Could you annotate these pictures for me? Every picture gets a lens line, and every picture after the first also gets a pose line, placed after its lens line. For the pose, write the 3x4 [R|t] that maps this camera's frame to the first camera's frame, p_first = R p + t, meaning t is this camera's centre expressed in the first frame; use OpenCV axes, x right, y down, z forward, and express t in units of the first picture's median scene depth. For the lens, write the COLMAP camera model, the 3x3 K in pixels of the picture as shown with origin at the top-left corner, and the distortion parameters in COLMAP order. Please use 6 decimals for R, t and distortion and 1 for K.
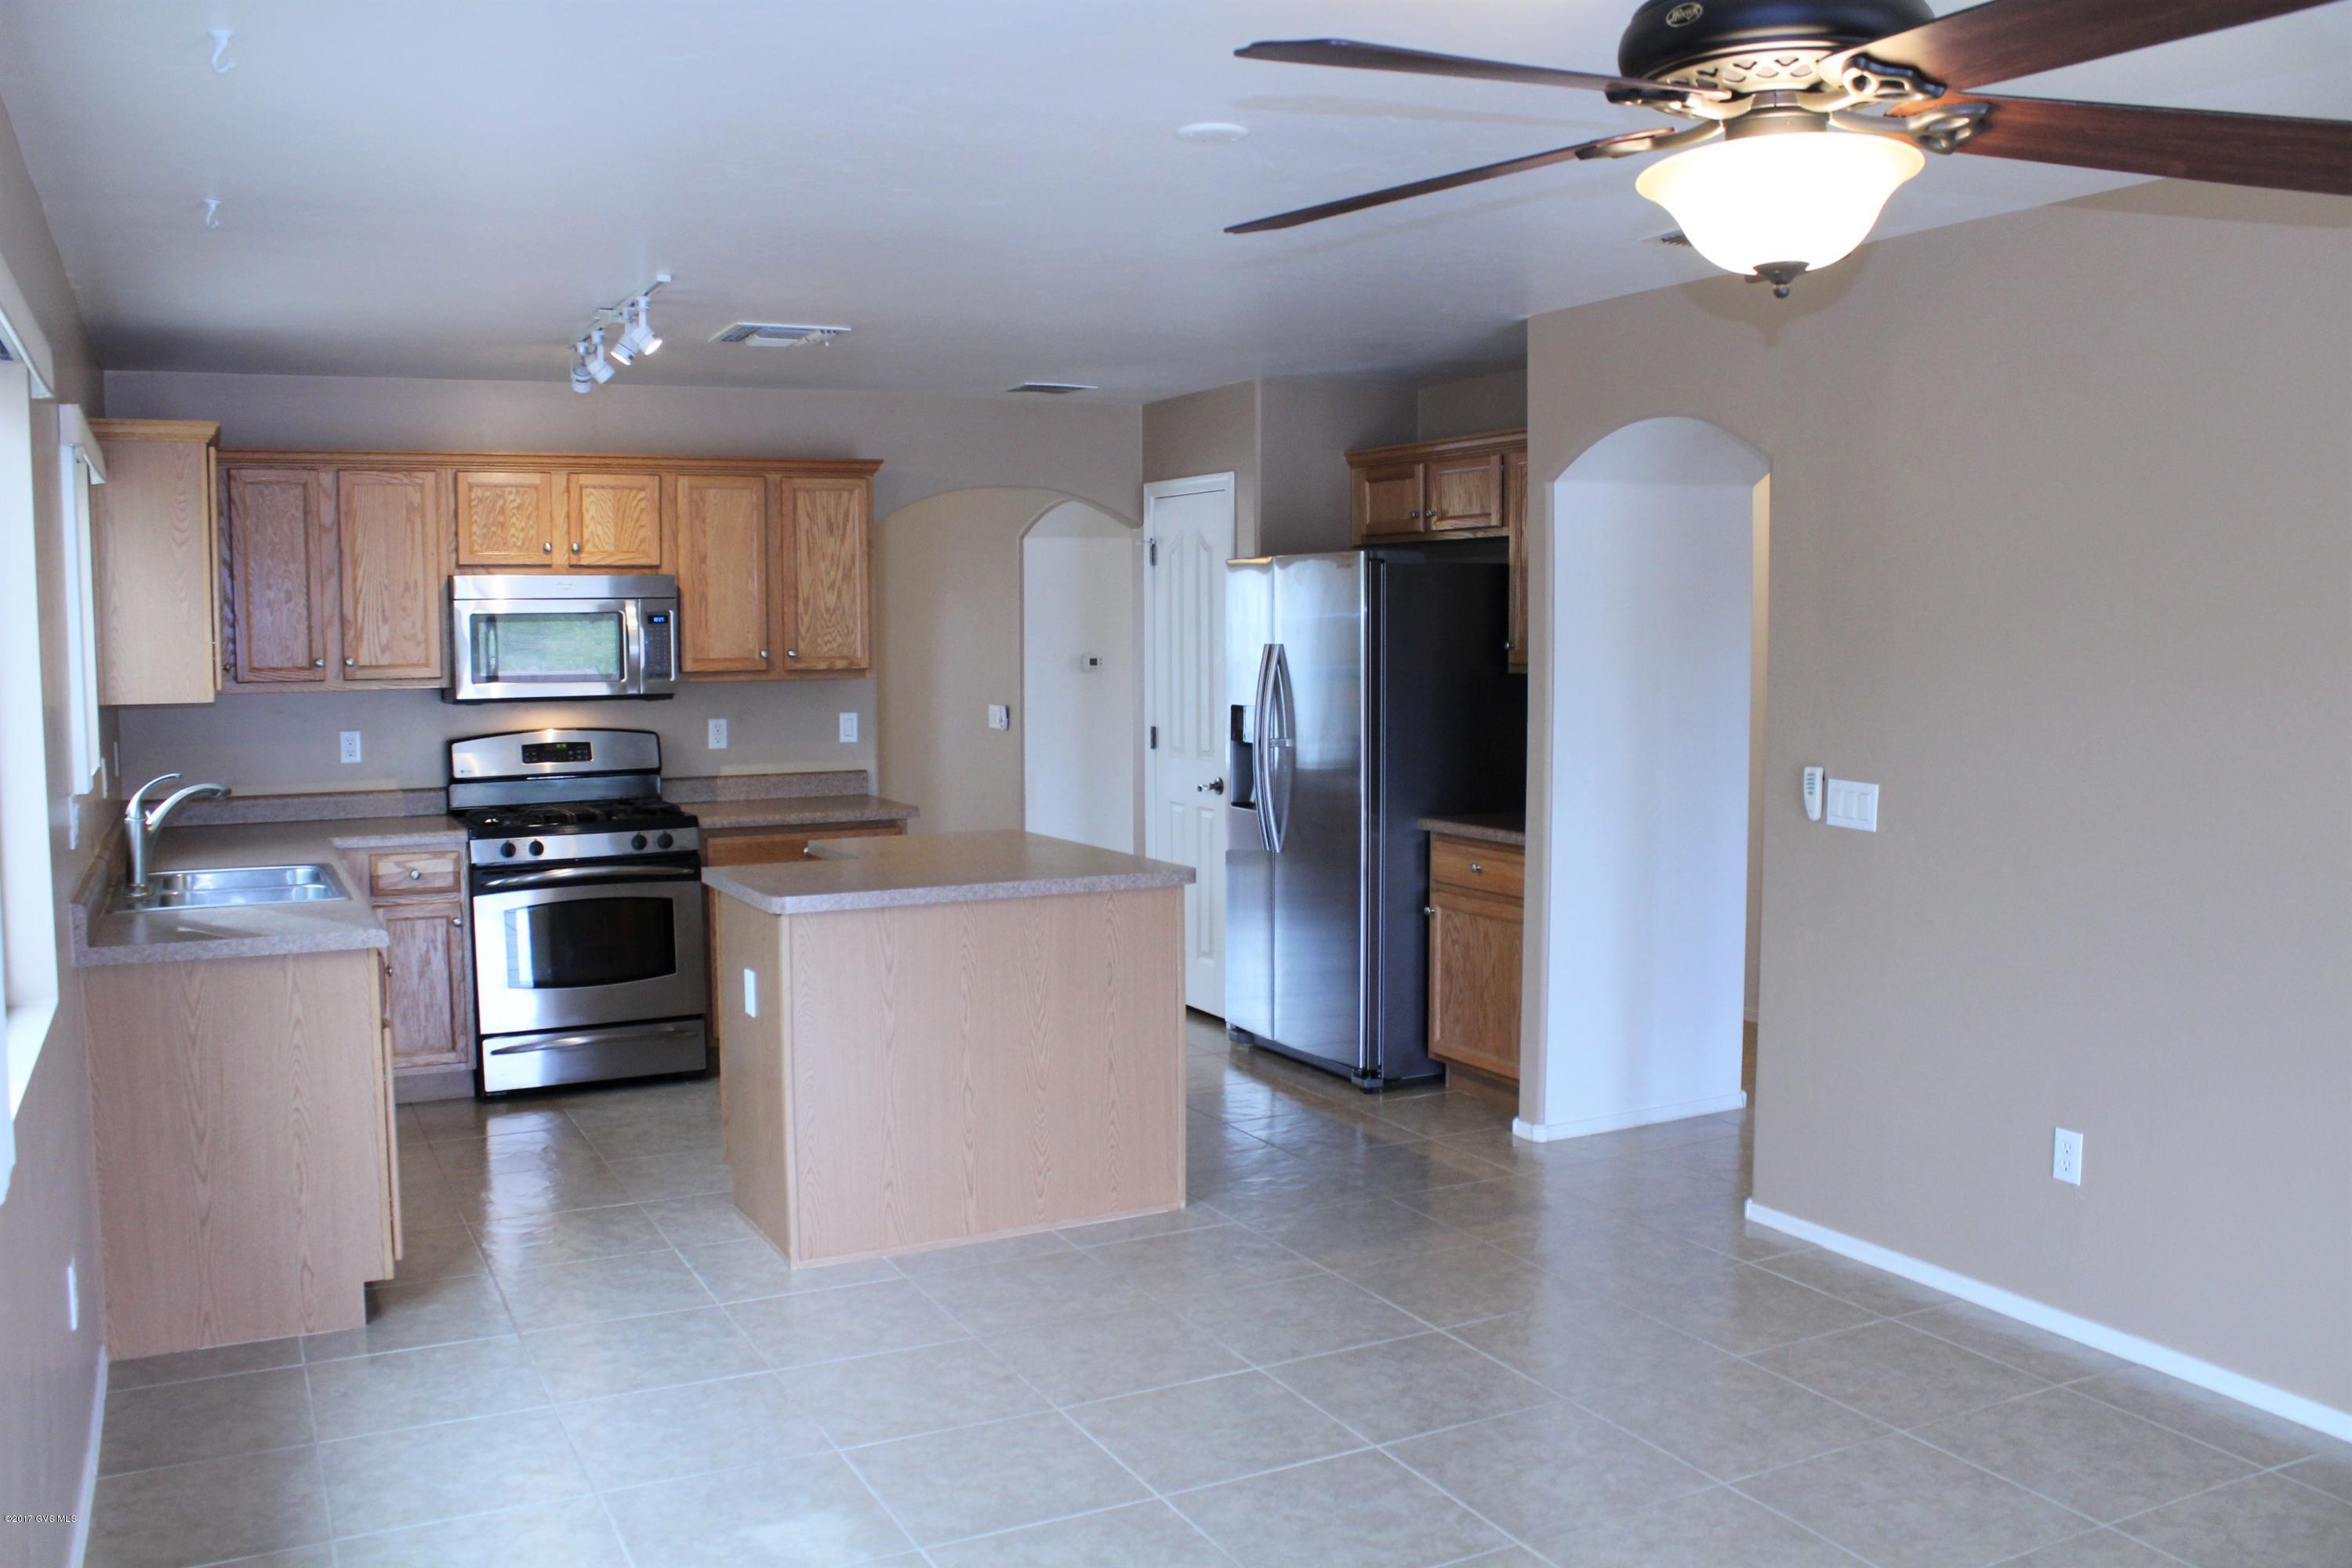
lens RADIAL K [[1938.1, 0, 1176.0], [0, 1938.1, 784.0], [0, 0, 1]] dist [-0.171273, 0.131212]
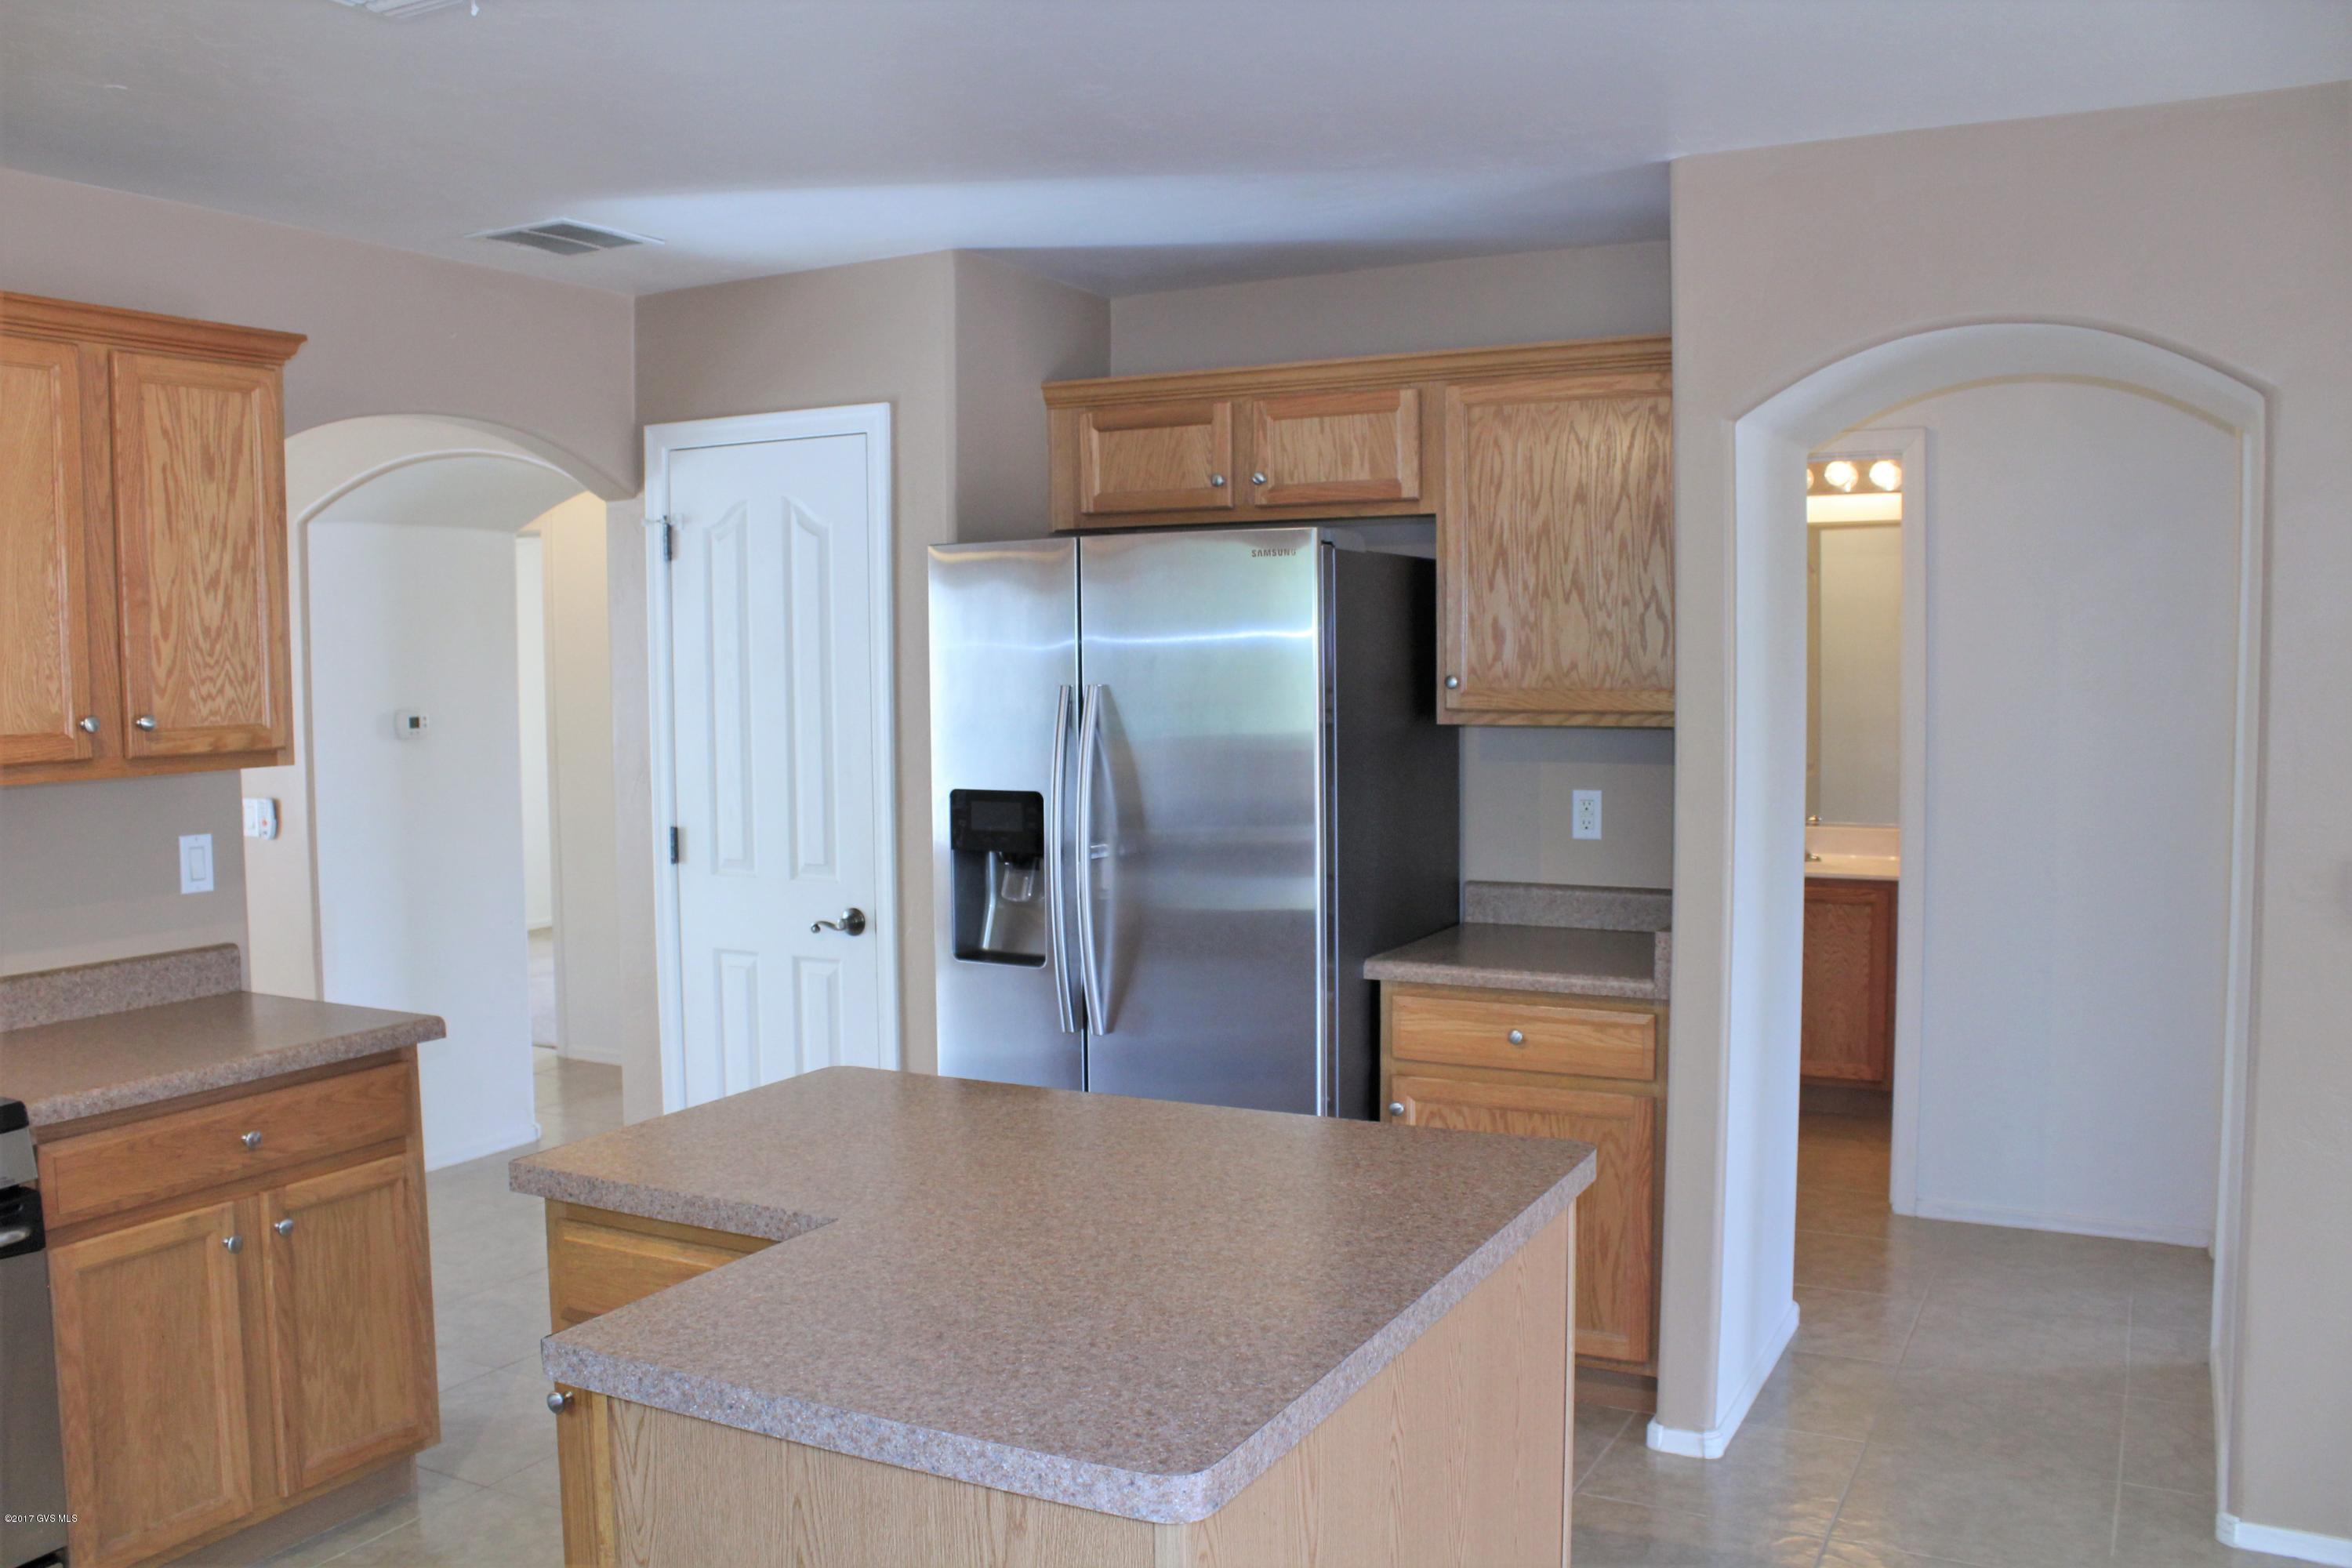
lens RADIAL K [[1938.1, 0, 1176.0], [0, 1938.1, 784.0], [0, 0, 1]] dist [-0.171273, 0.131212]
pose [[0.823860, -0.042522, 0.565197, -0.248801], [0.054112, 0.998528, -0.003754, -0.036689], [-0.564205, 0.033676, 0.824948, 0.472590]]
